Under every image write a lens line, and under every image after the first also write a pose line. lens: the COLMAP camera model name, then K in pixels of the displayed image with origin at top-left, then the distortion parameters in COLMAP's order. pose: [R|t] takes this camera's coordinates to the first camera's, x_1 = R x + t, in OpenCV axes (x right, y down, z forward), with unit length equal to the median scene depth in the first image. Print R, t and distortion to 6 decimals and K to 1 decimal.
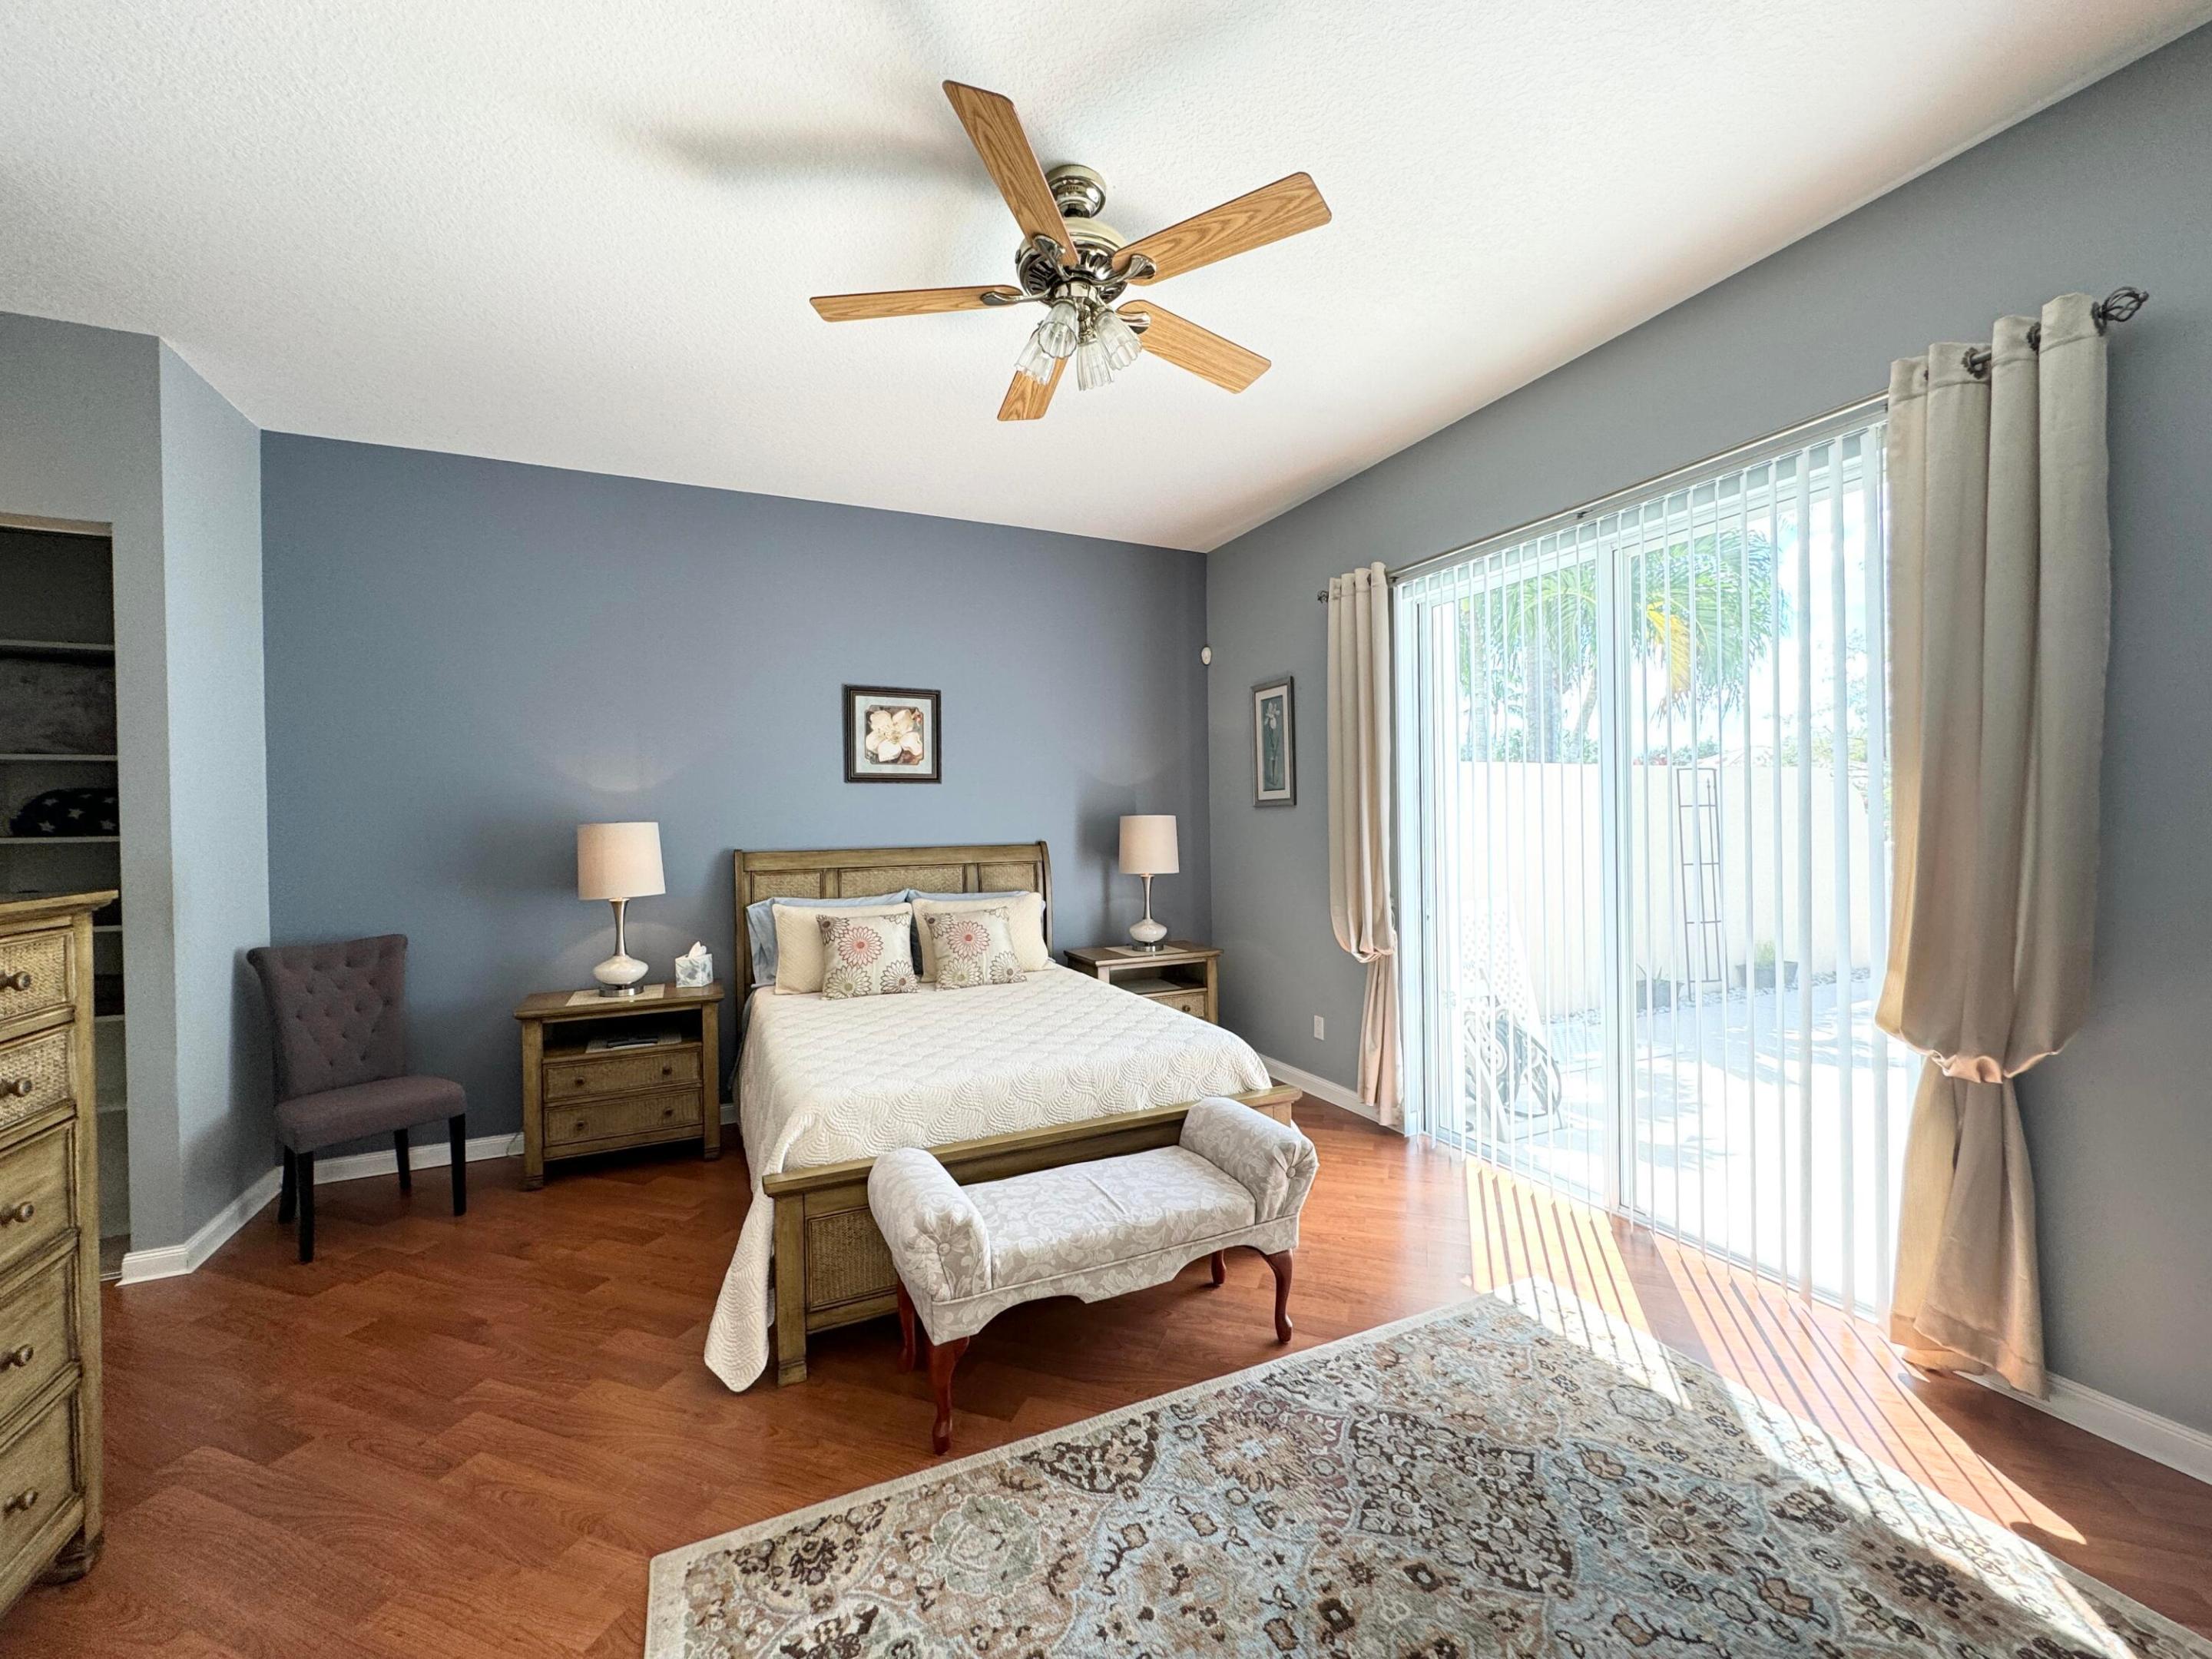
lens RADIAL K [[876.3, 0, 1106.9], [0, 876.3, 822.9], [0, 0, 1]] dist [-0.003166, -0.000168]
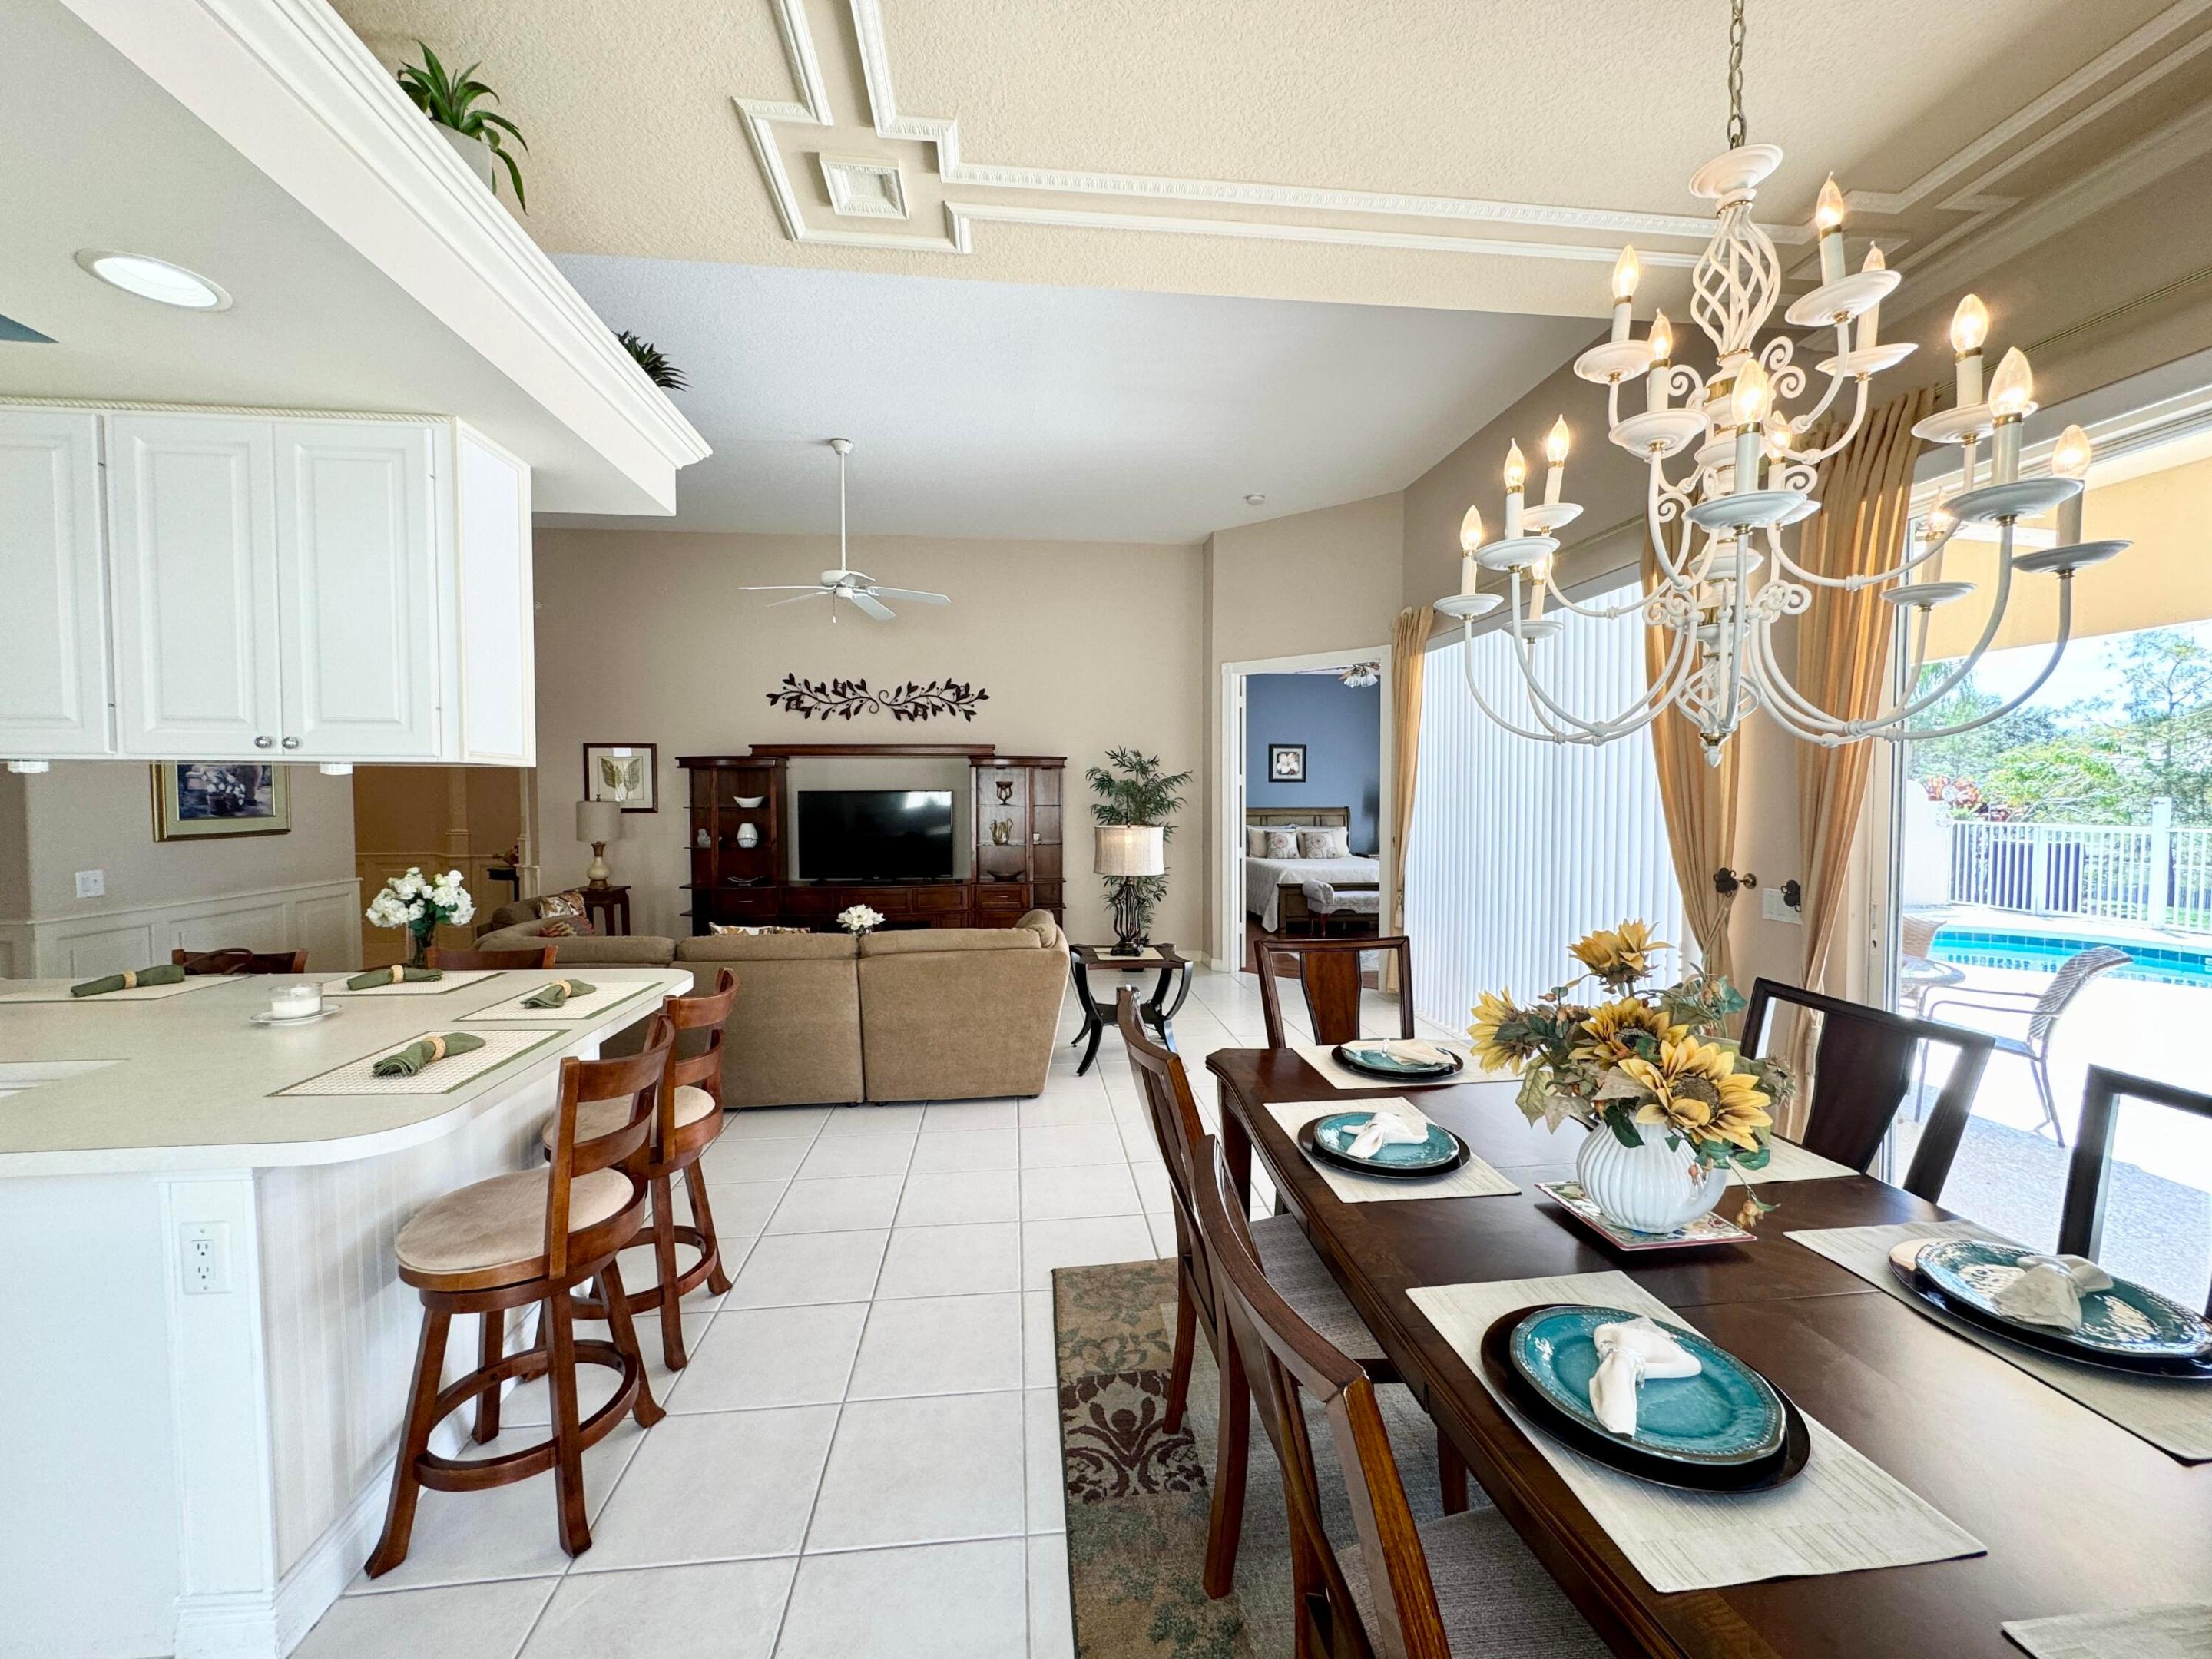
lens RADIAL K [[876.3, 0, 1109.8], [0, 876.3, 832.3], [0, 0, 1]] dist [-0.003166, -0.000168]
pose [[0.944726, 0.022910, -0.327059, 0.104114], [-0.012183, 0.999320, 0.034809, 0.017128], [0.327634, -0.028900, 0.944363, -1.580814]]
